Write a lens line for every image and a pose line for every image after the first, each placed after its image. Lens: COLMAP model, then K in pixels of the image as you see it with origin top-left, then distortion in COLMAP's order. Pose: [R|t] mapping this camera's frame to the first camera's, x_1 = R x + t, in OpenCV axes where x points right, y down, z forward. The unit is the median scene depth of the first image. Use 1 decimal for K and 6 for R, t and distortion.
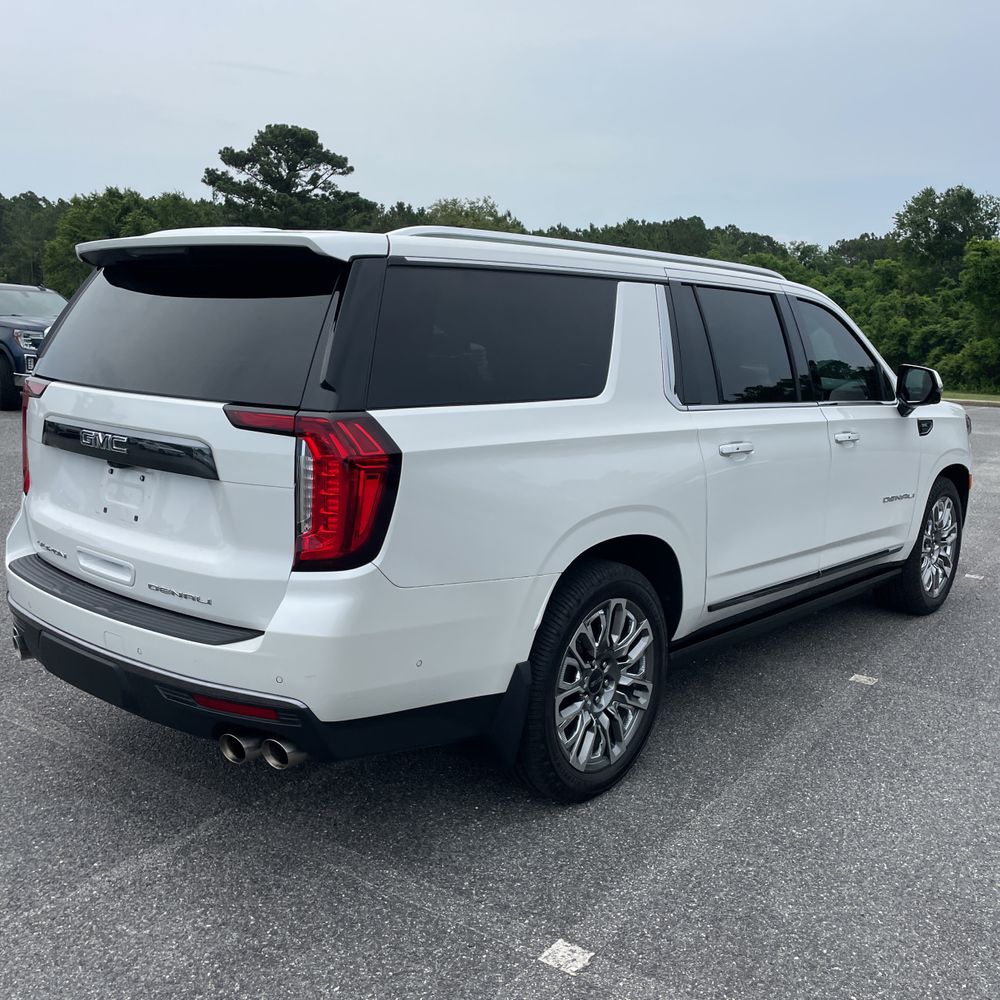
lens RADIAL K [[1004.3, 0, 492.6], [0, 1004.3, 505.4], [0, 0, 1]] dist [0.101213, -0.120857]
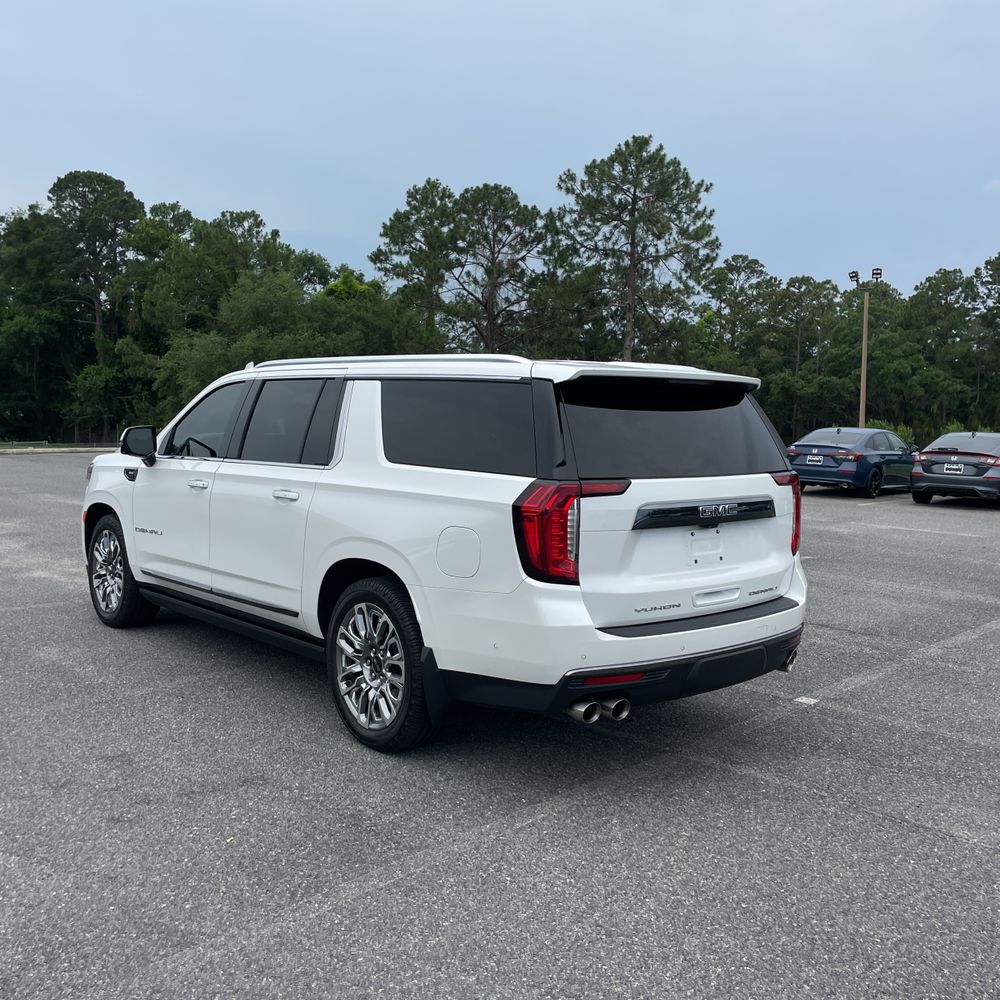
lens RADIAL K [[1002.0, 0, 499.0], [0, 1002.0, 497.5], [0, 0, 1]] dist [0.106927, -0.140326]
pose [[0.140657, -0.117958, 0.983006, -1.584189], [0.153129, 0.983522, 0.096109, -0.230691], [-0.978145, 0.137008, 0.156402, 0.916882]]
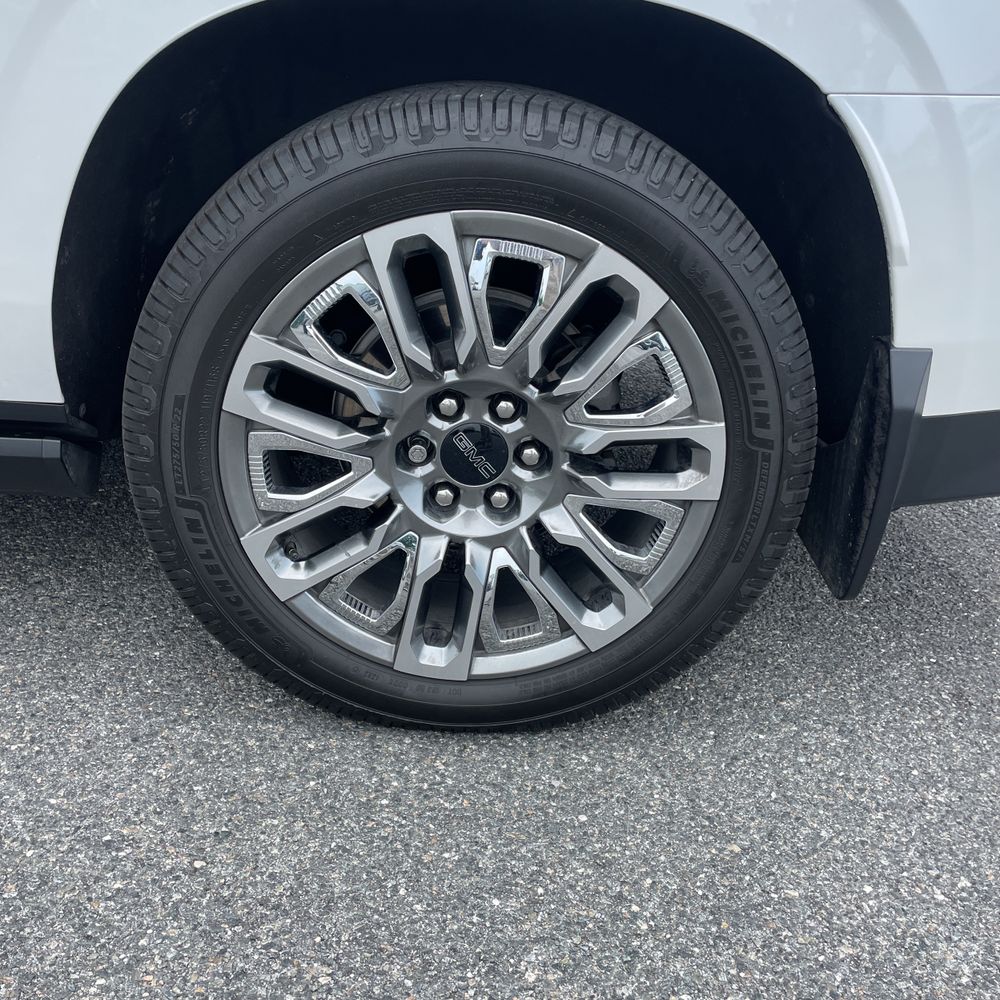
lens RADIAL K [[1002.0, 0, 499.0], [0, 1002.0, 497.5], [0, 0, 1]] dist [0.106927, -0.140326]
pose [[-0.686002, -0.396622, 0.609994, -0.520639], [0.016629, 0.829599, 0.558112, -0.085863], [-0.727409, 0.393009, -0.562512, 1.519291]]
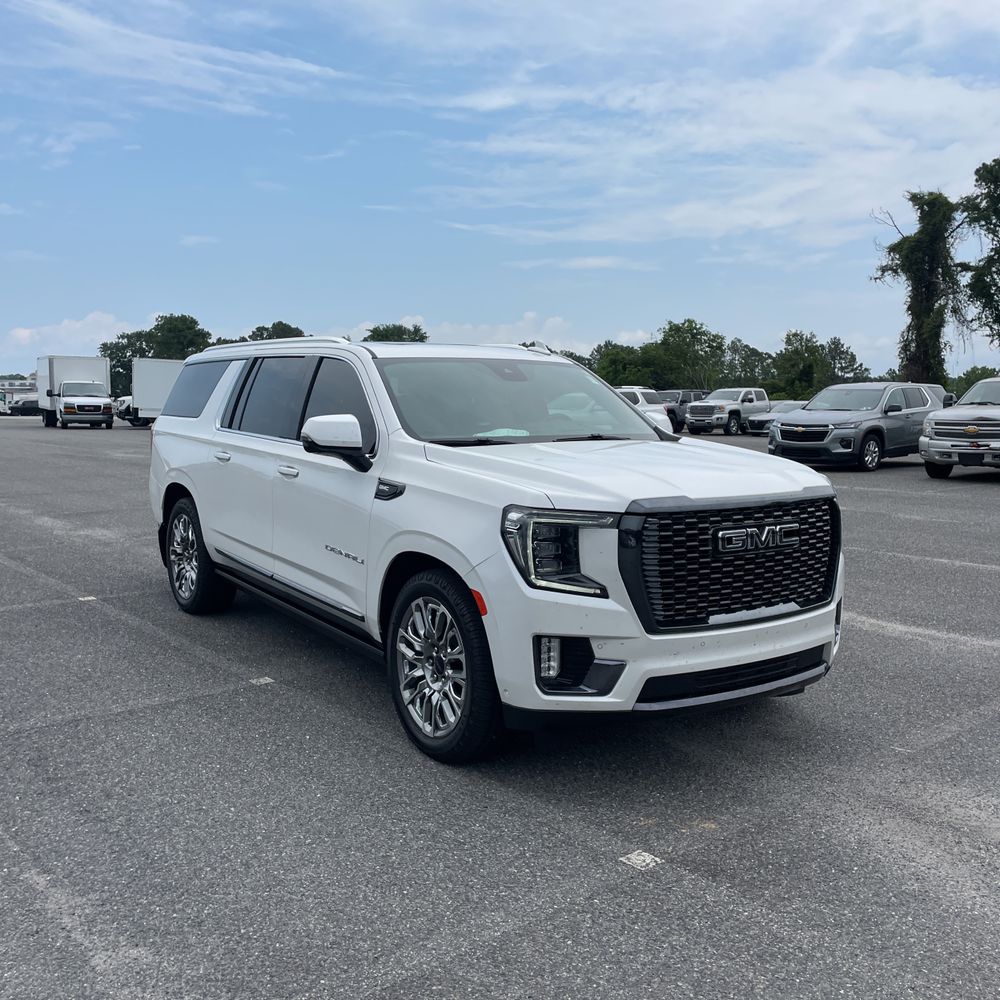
lens RADIAL K [[1015.1, 0, 506.3], [0, 1015.1, 481.7], [0, 0, 1]] dist [0.110315, -0.148811]
pose [[-0.253801, 0.050293, -0.965948, 1.894929], [-0.184644, 0.977764, 0.099423, -0.289704], [0.949469, 0.203590, -0.238871, 2.024078]]
